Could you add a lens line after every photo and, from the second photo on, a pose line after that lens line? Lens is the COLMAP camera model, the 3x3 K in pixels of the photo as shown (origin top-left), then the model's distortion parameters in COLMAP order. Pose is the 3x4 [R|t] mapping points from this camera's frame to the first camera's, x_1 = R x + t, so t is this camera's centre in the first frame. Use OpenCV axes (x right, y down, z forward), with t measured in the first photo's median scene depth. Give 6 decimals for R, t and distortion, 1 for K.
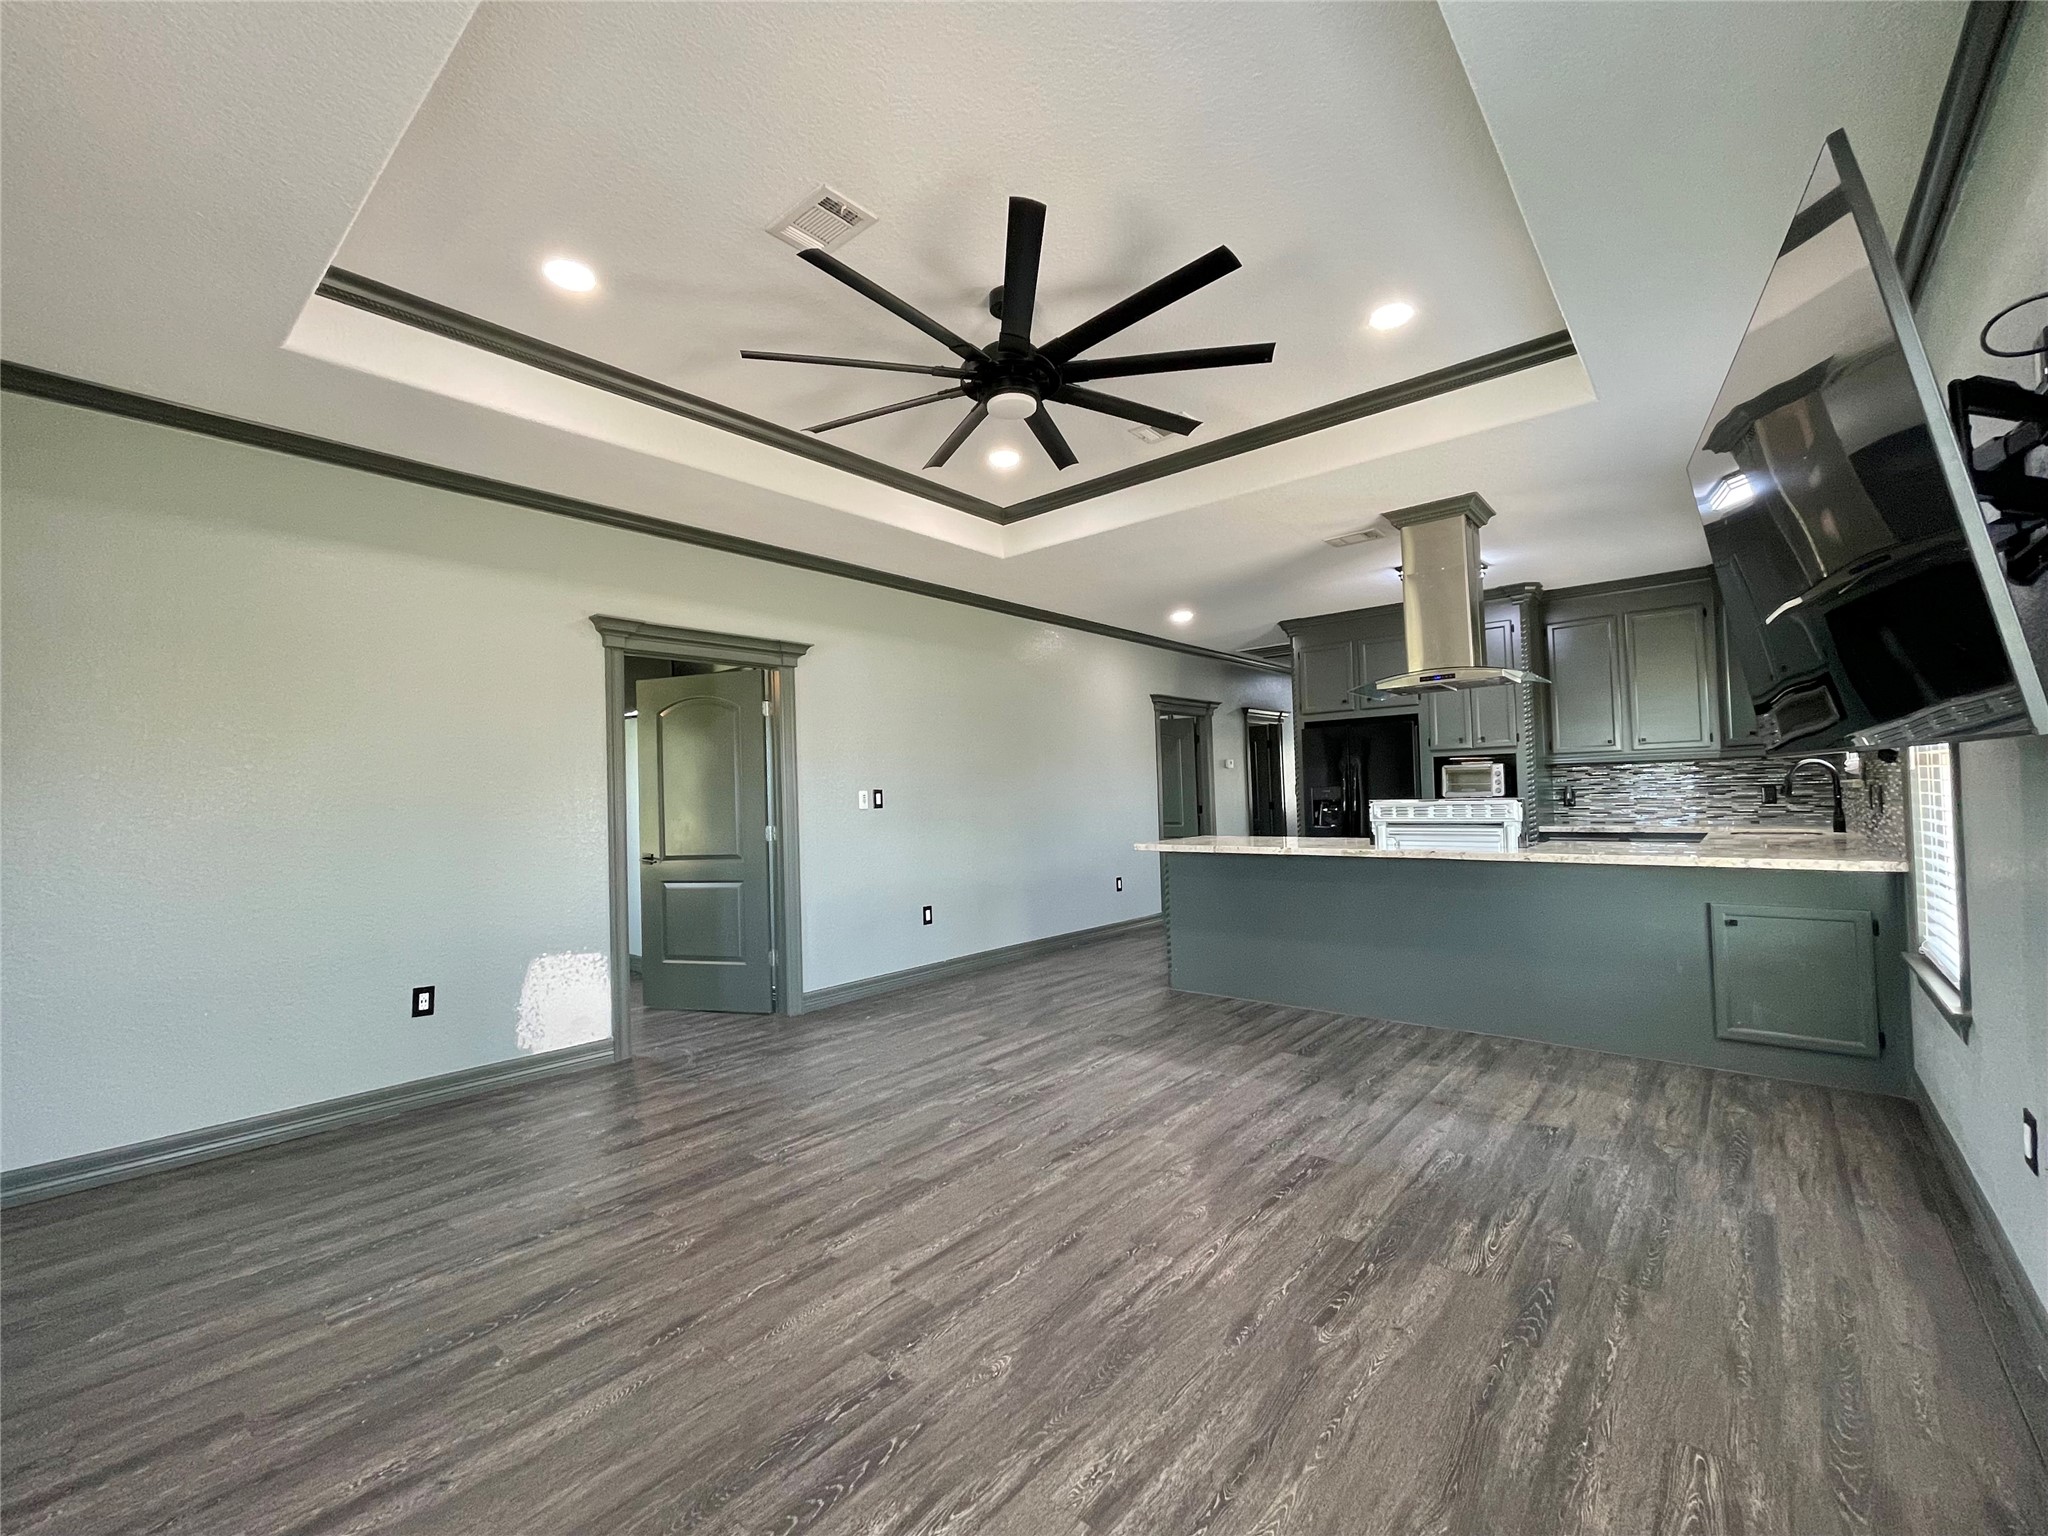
lens RADIAL K [[864.5, 0, 1028.8], [0, 864.5, 768.4], [0, 0, 1]] dist [-0.003679, 0.001140]
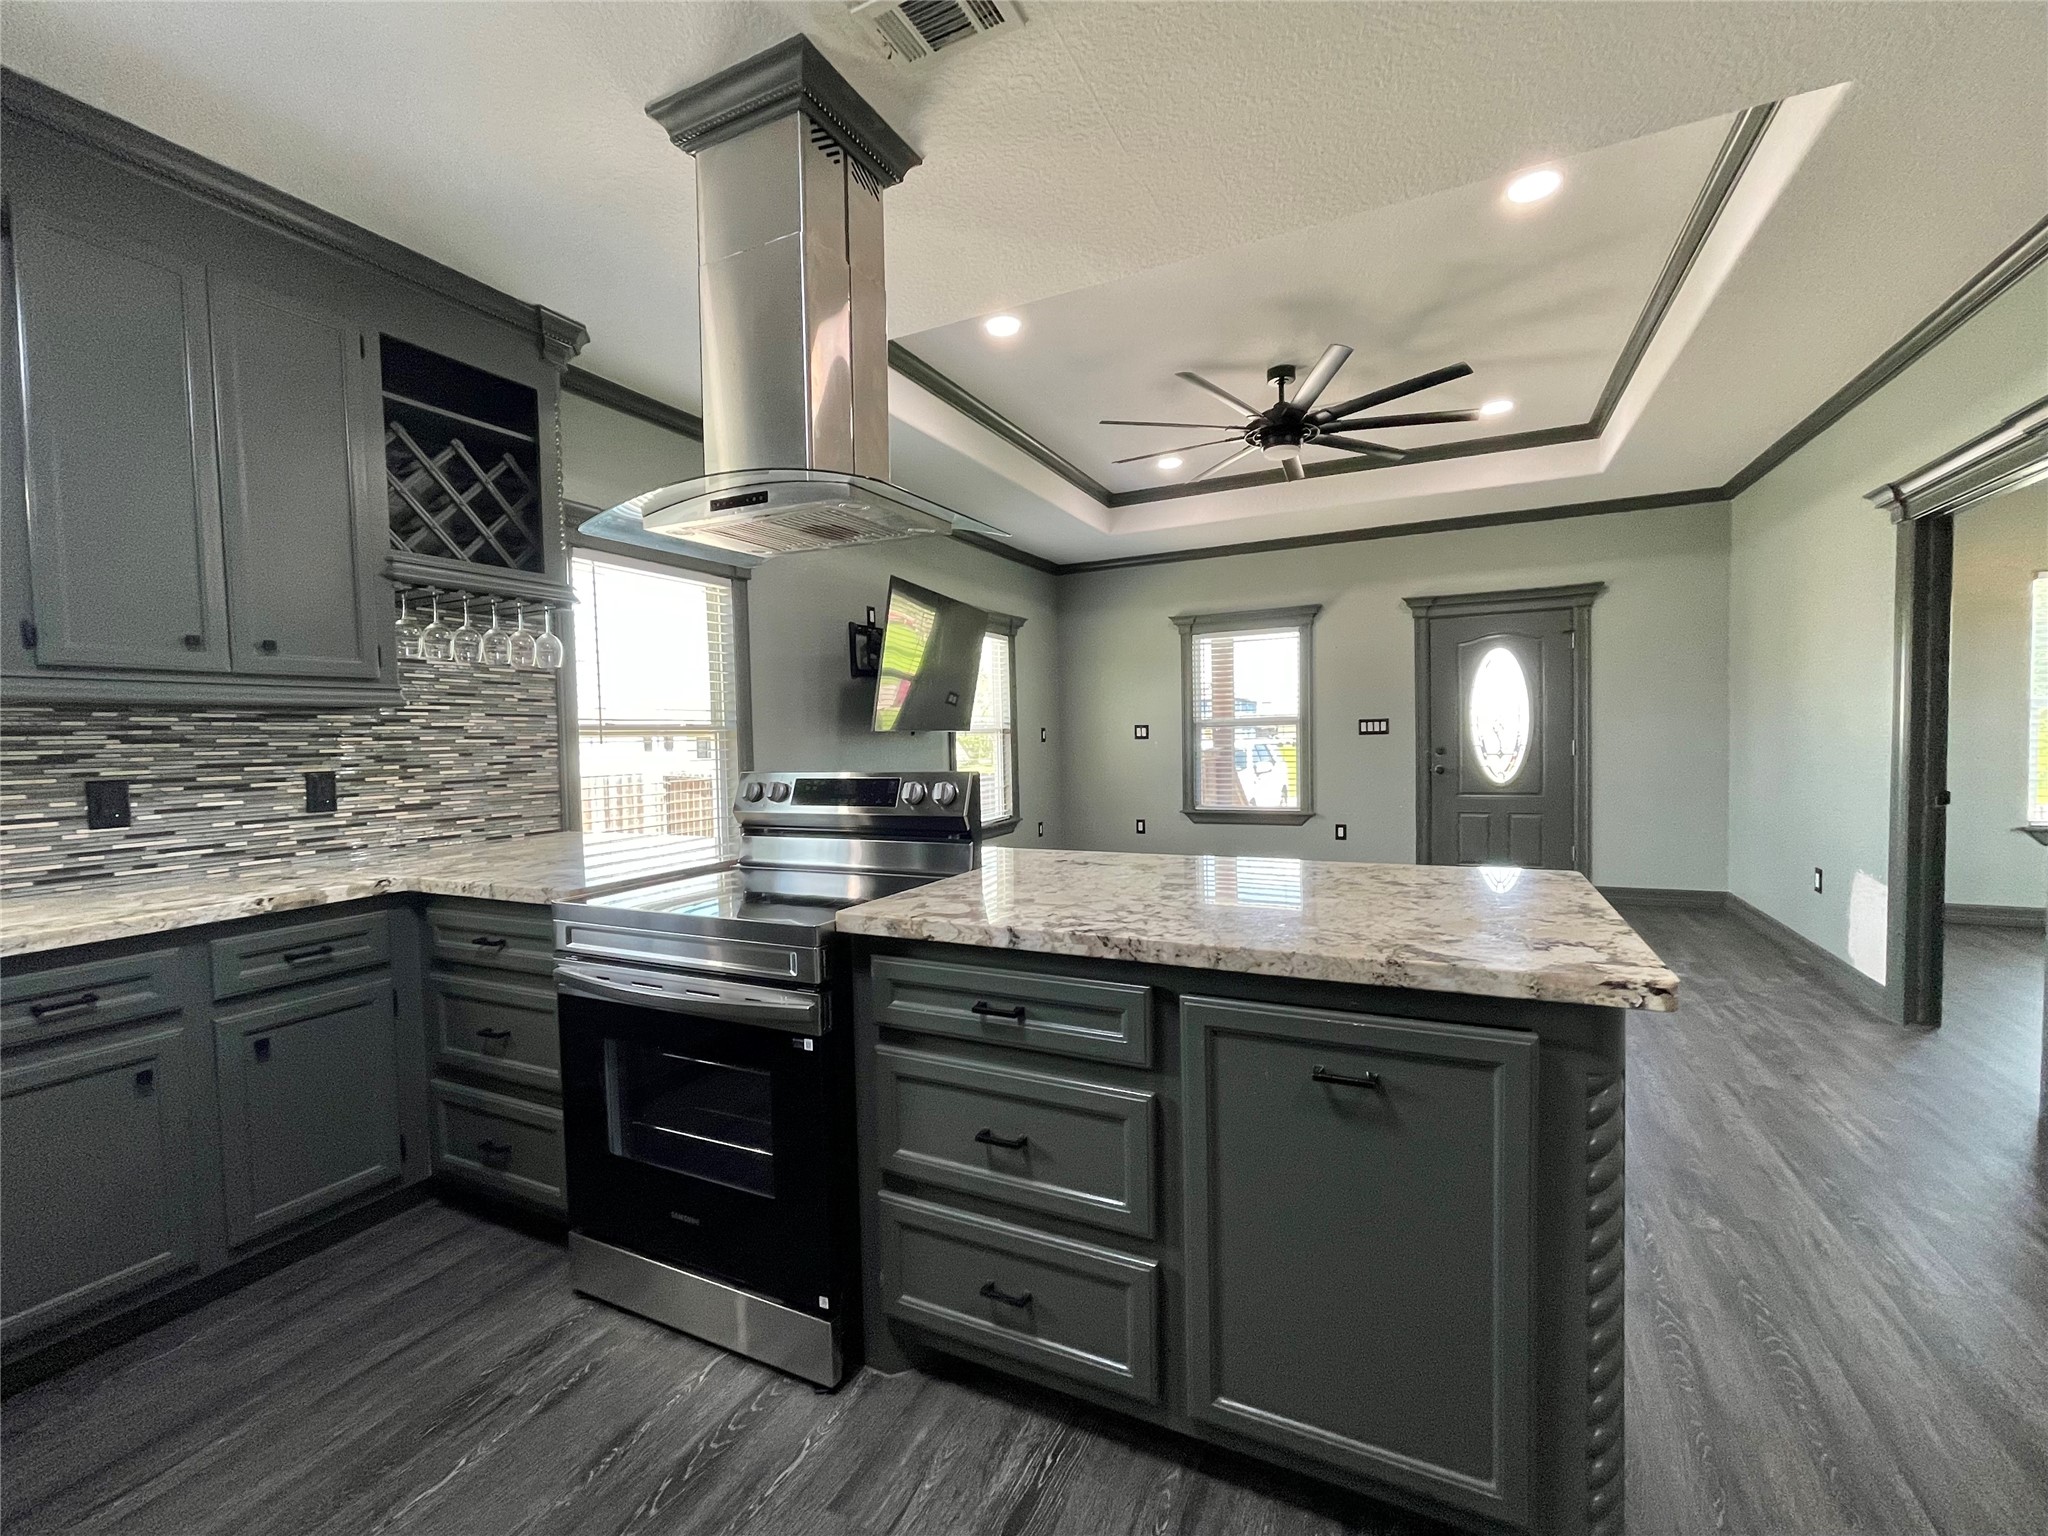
lens RADIAL K [[864.5, 0, 1028.7], [0, 864.5, 771.1], [0, 0, 1]] dist [-0.003679, 0.001140]
pose [[-0.968046, 0.059654, -0.243575, 0.718155], [0.056702, 0.998208, 0.019117, 0.044487], [0.244279, 0.004695, -0.969694, 2.176956]]
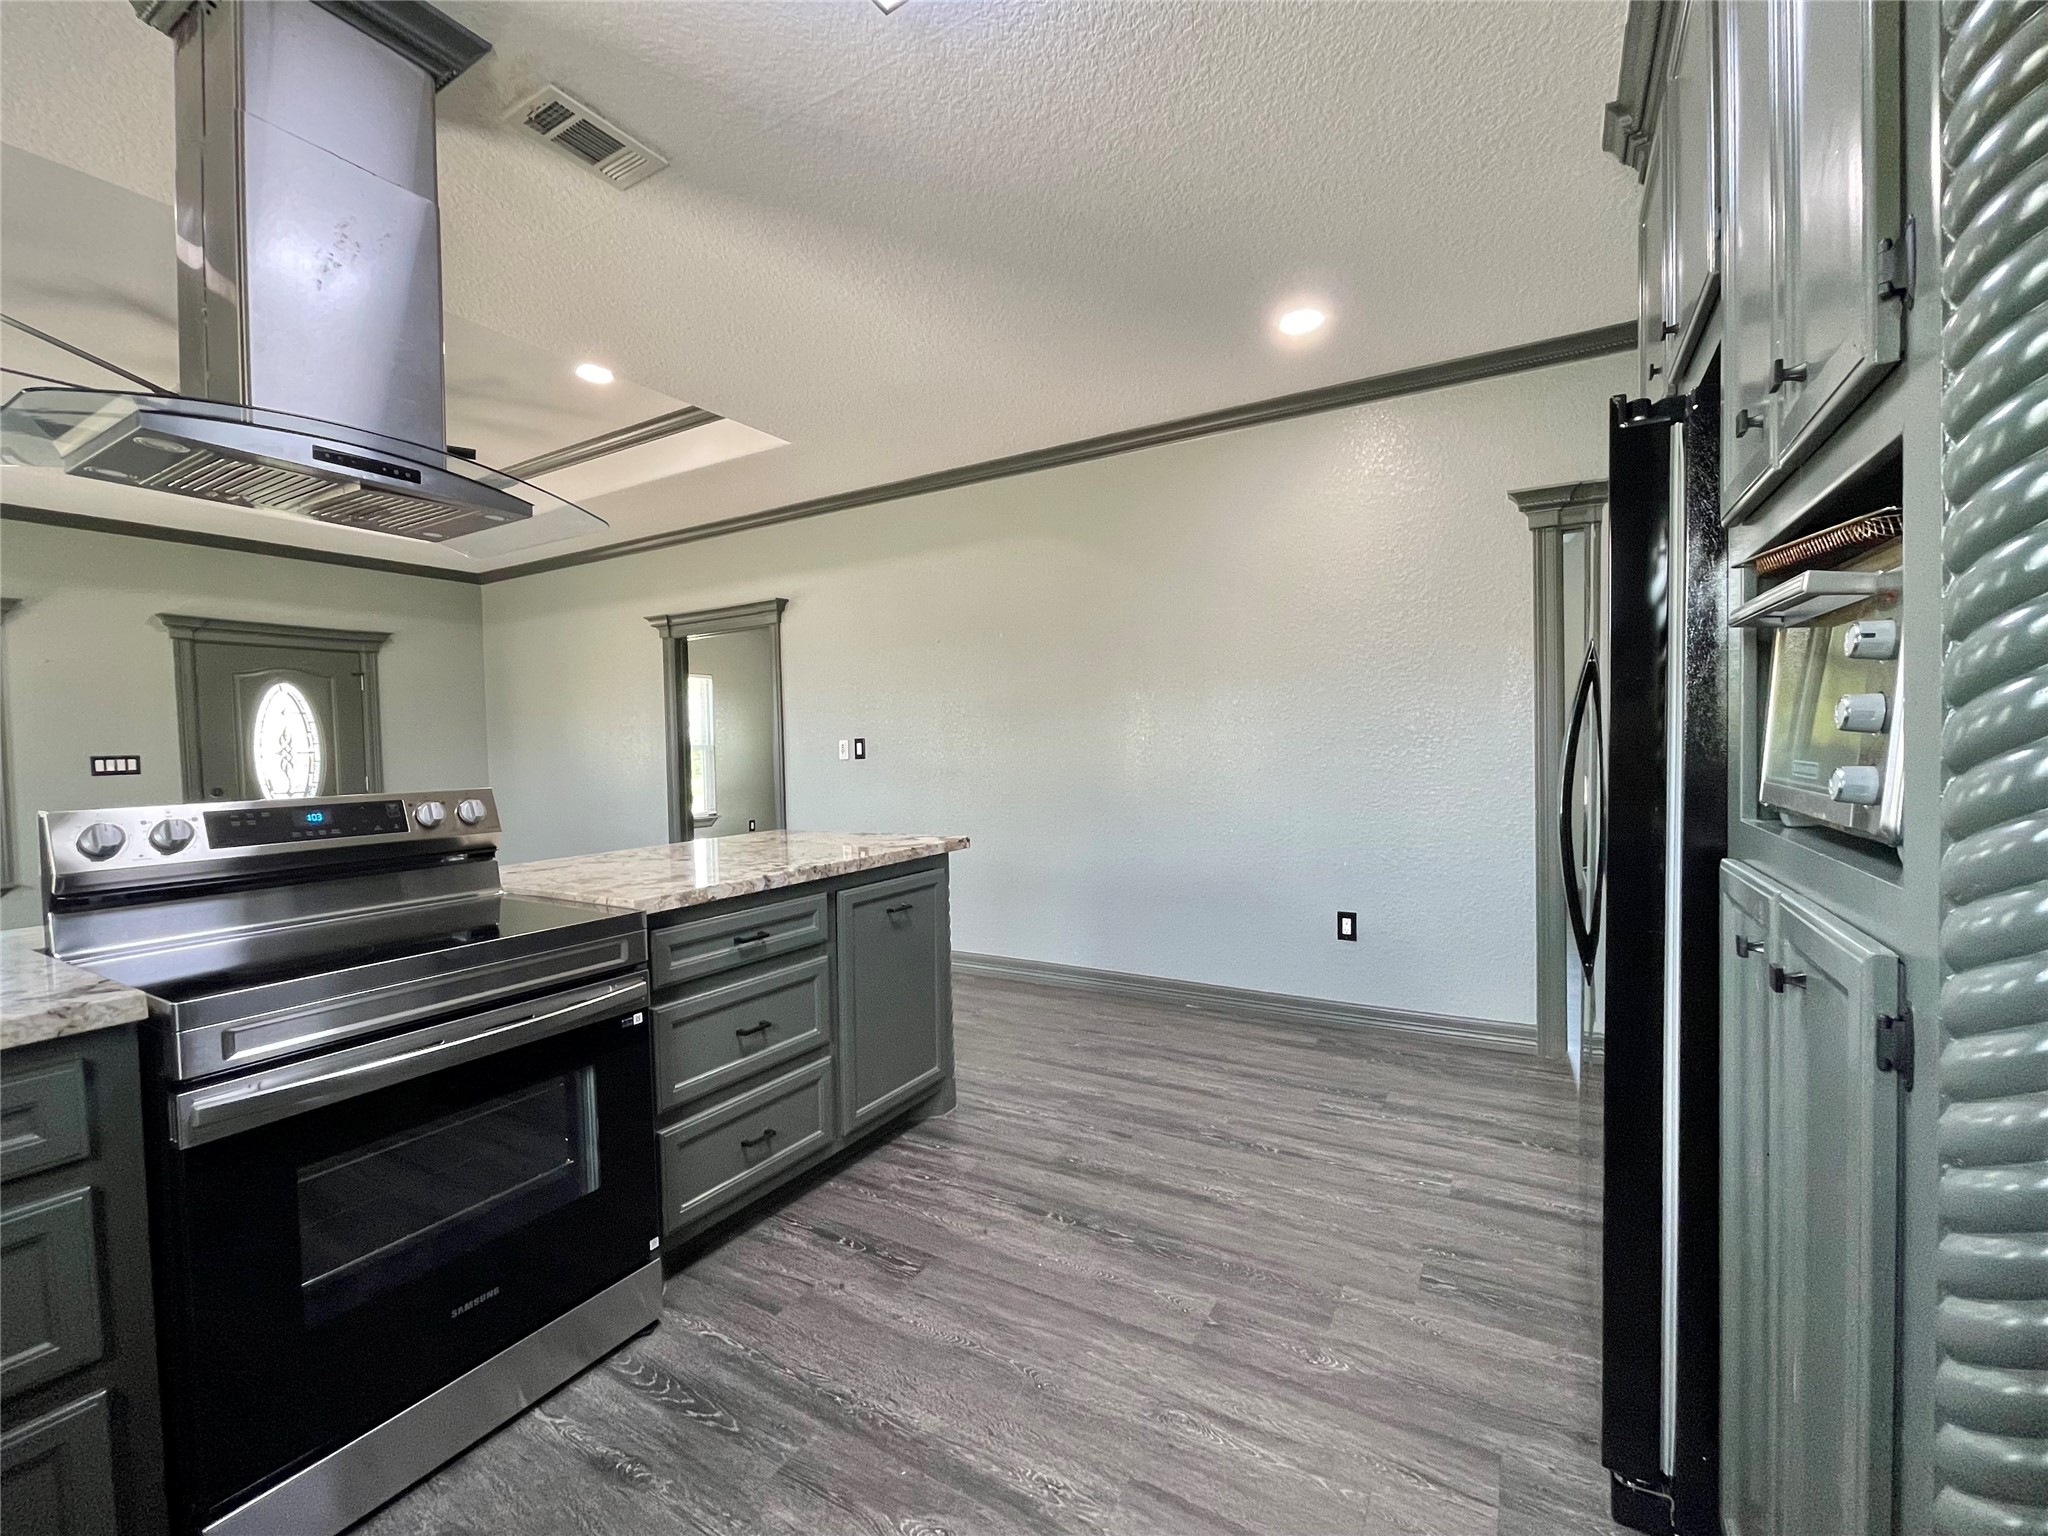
lens RADIAL K [[864.5, 0, 1031.3], [0, 864.5, 766.8], [0, 0, 1]] dist [-0.003679, 0.001140]
pose [[0.173387, 0.046977, -0.983733, 1.337747], [0.049856, 0.997162, 0.056405, 0.021650], [0.983591, -0.058825, 0.170553, 1.816699]]
